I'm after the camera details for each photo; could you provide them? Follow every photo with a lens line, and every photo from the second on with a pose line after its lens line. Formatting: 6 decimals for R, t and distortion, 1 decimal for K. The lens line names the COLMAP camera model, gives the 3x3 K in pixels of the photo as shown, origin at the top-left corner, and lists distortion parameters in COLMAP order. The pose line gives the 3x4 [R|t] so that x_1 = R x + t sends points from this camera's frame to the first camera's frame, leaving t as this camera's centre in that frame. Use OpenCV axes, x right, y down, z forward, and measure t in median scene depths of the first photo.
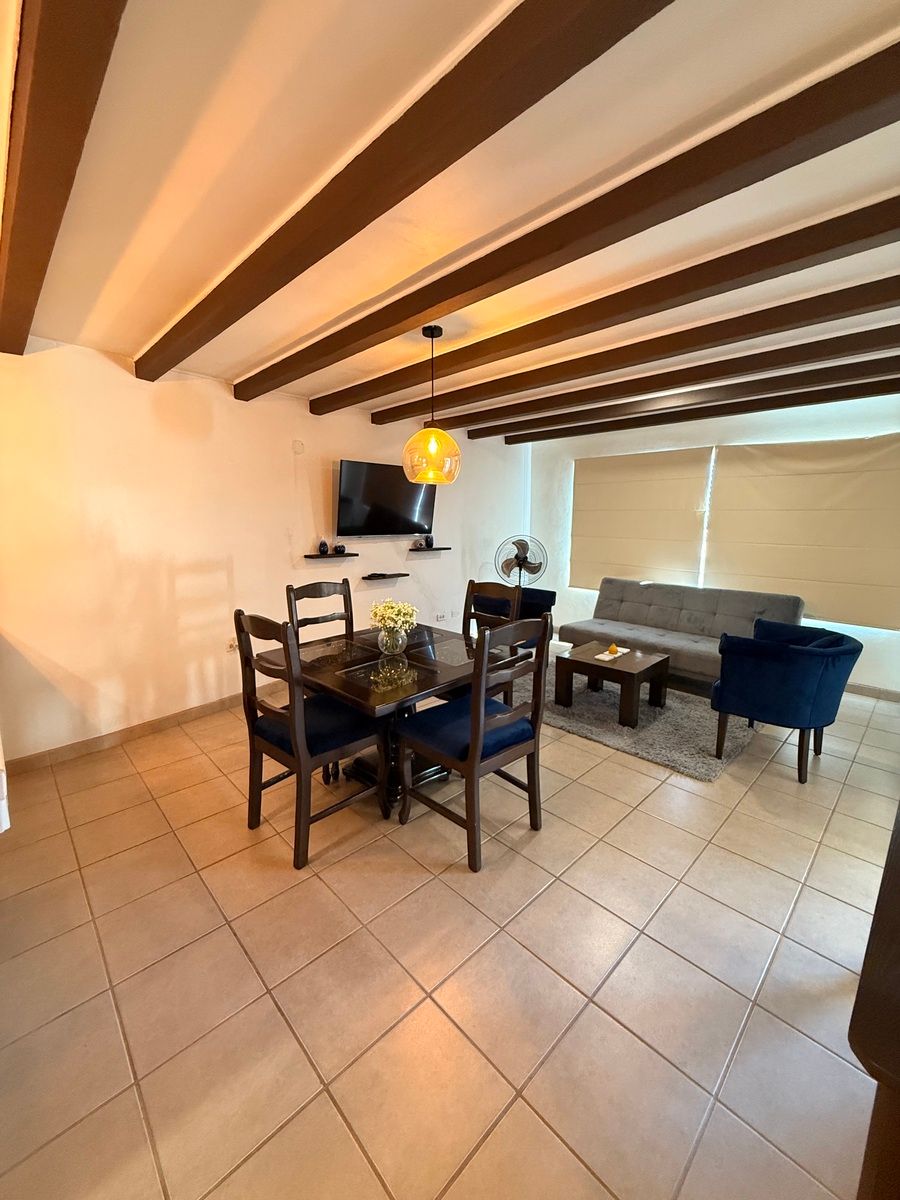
lens RADIAL K [[476.9, 0, 450.0], [0, 476.9, 600.0], [0, 0, 1]] dist [-0.000701, -0.000250]
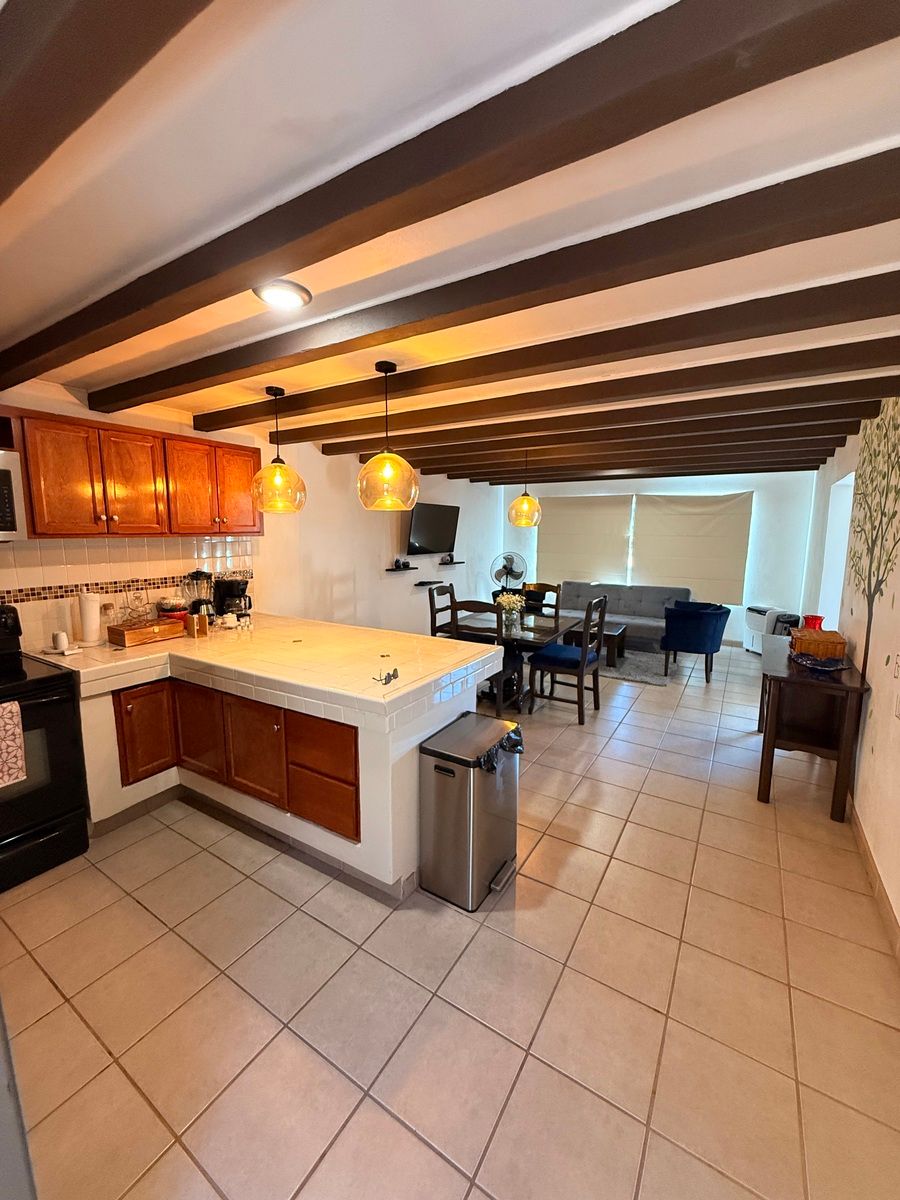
lens RADIAL K [[476.9, 0, 450.0], [0, 476.9, 600.0], [0, 0, 1]] dist [-0.000701, -0.000250]
pose [[0.969293, -0.035695, 0.243303, -0.456809], [0.042041, 0.998896, -0.020938, 0.032633], [-0.242287, 0.030524, 0.969724, -0.388311]]
